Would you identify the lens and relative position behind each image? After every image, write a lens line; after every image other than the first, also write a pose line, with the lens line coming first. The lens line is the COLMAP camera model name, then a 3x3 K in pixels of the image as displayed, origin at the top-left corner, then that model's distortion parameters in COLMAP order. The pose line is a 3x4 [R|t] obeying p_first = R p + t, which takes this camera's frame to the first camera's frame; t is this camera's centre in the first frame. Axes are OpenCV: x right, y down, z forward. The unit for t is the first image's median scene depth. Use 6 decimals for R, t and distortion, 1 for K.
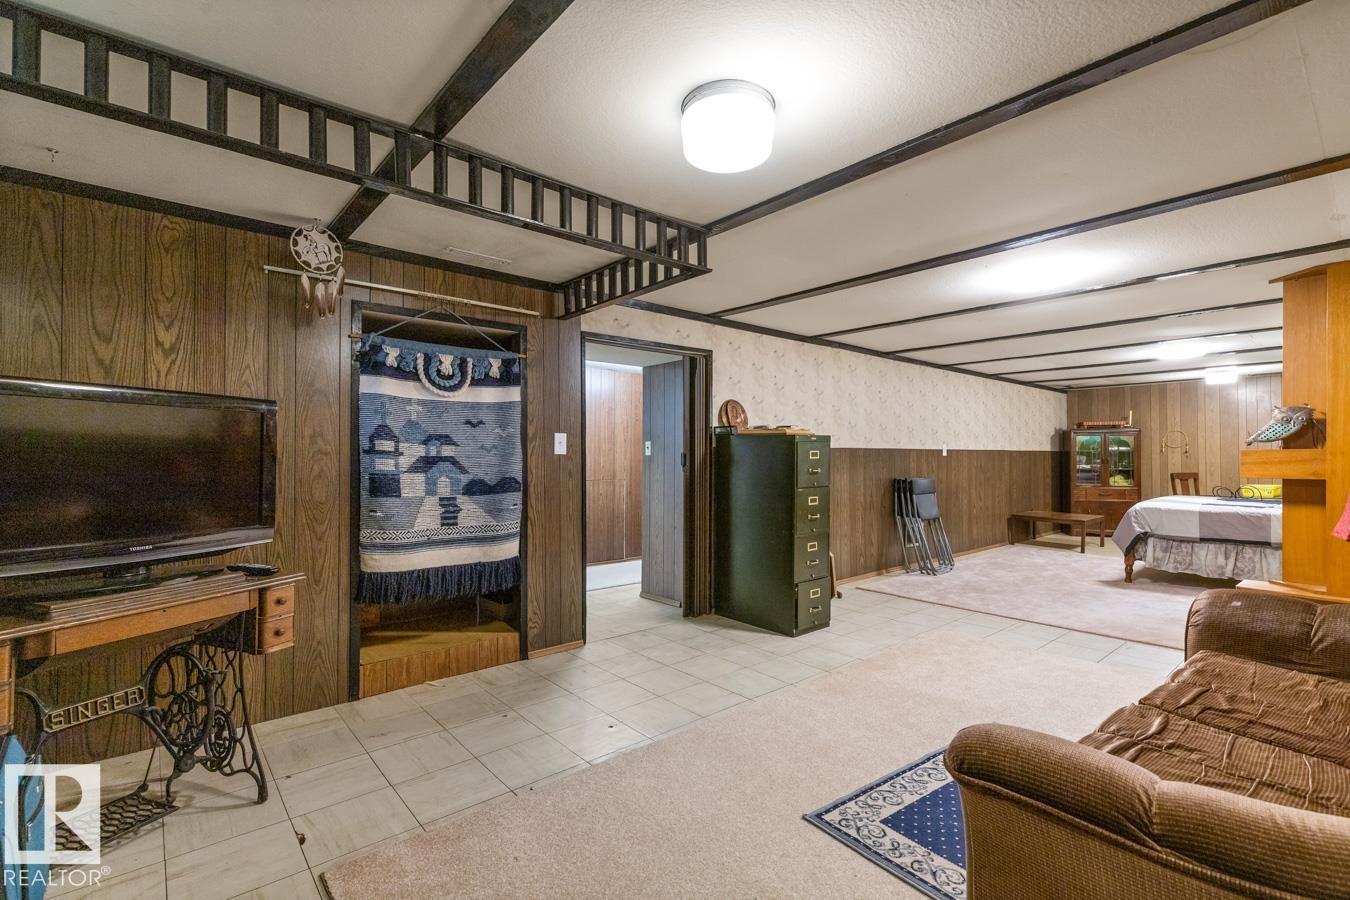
lens RADIAL K [[618.1, 0, 673.7], [0, 618.1, 449.7], [0, 0, 1]] dist [0.000201, 0.000005]
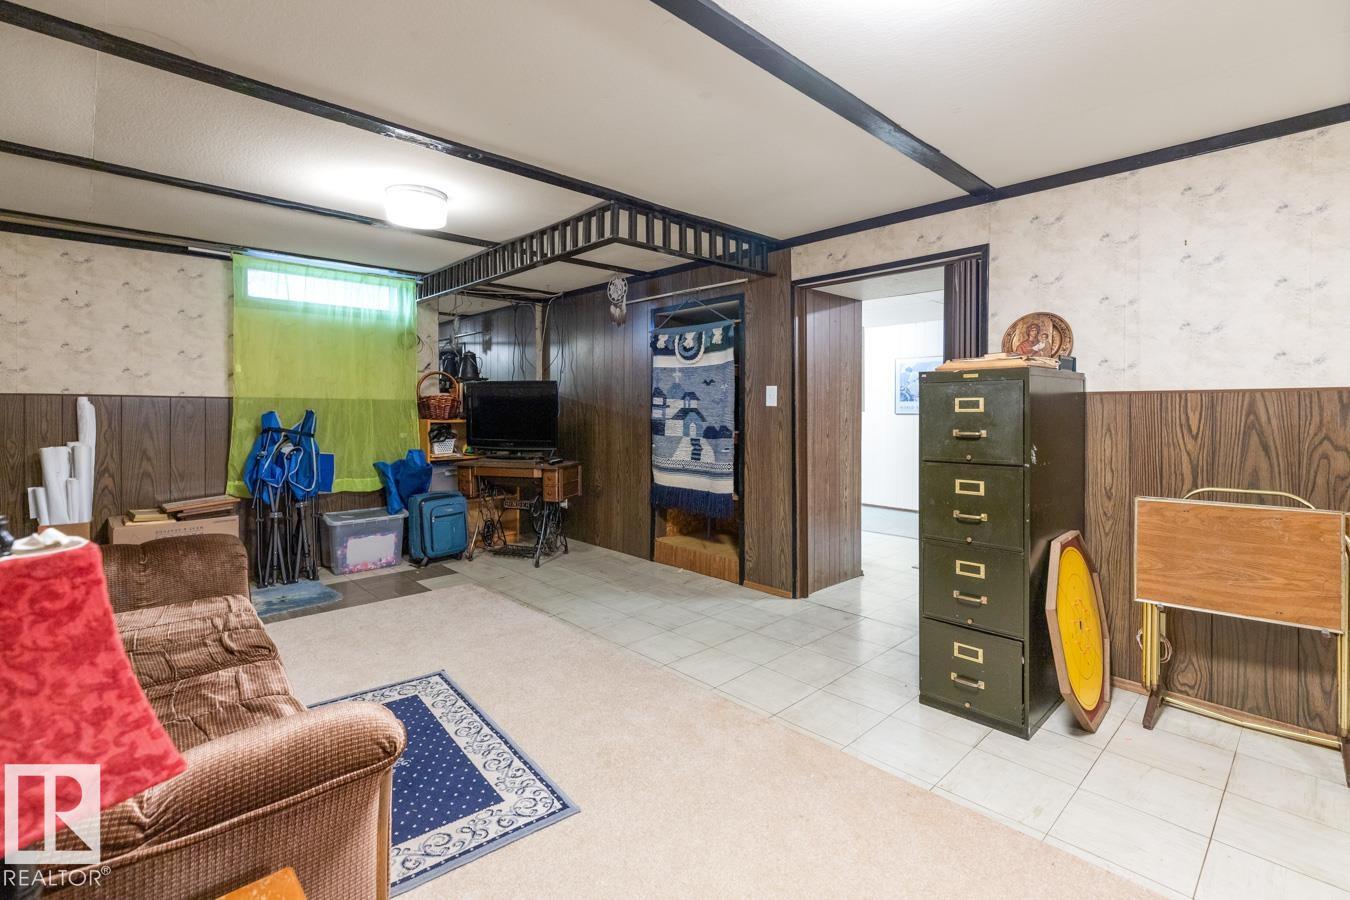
lens RADIAL K [[618.1, 0, 657.1], [0, 618.1, 413.5], [0, 0, 1]] dist [0.000201, 0.000005]
pose [[0.029059, 0.008653, -0.999540, 0.969061], [0.011349, 0.999895, 0.008986, 0.009427], [0.999513, -0.011605, 0.028957, 0.877941]]
